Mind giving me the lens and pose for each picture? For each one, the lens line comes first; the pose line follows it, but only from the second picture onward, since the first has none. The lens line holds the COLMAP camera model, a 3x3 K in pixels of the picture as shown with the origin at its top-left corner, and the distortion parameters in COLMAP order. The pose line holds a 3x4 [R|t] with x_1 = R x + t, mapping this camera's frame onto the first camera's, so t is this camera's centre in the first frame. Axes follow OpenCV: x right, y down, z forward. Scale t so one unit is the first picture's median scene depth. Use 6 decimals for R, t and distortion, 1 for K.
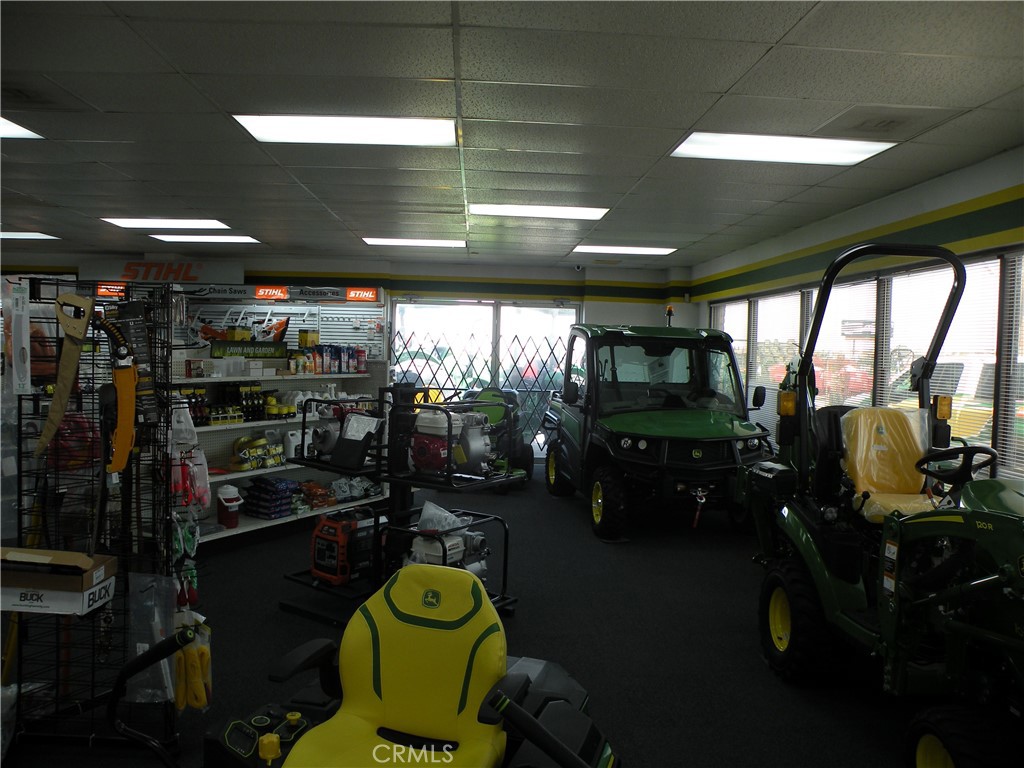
lens RADIAL K [[792.7, 0, 512.0], [0, 792.7, 384.0], [0, 0, 1]] dist [-0.000014, 0.000768]
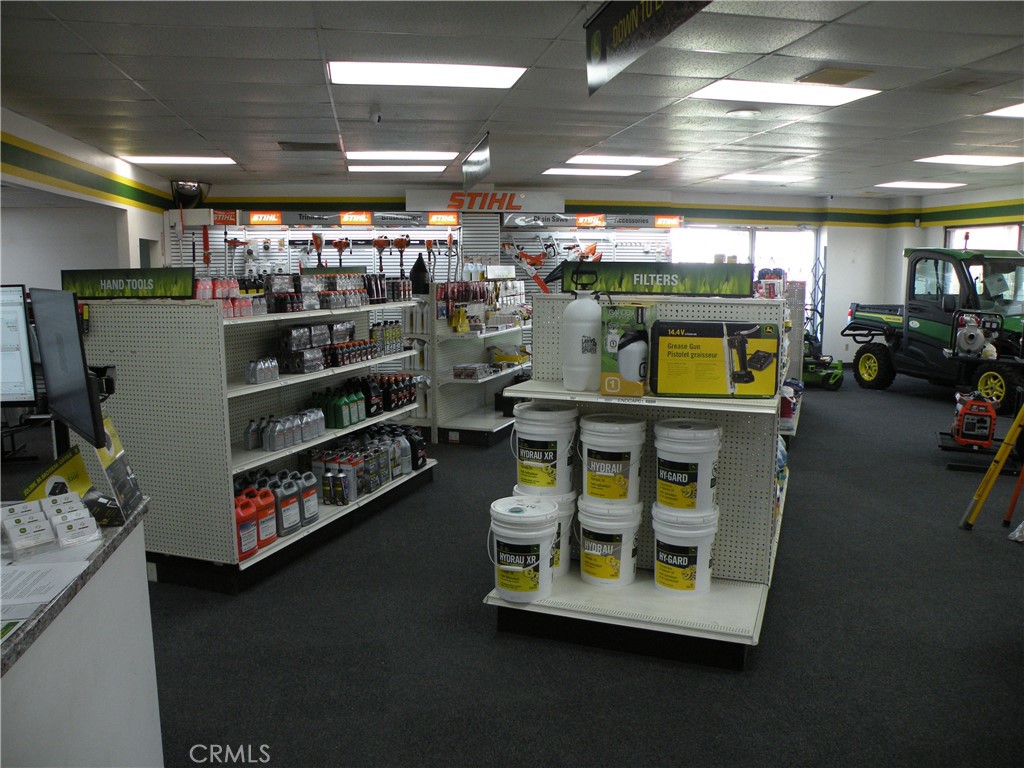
lens RADIAL K [[805.7, 0, 512.0], [0, 805.7, 384.0], [0, 0, 1]] dist [-0.035252, 0.000060]
pose [[0.991292, -0.034319, 0.127133, -0.542500], [0.022091, 0.995100, 0.096371, -0.000313], [-0.129817, -0.092724, 0.987193, -0.095497]]
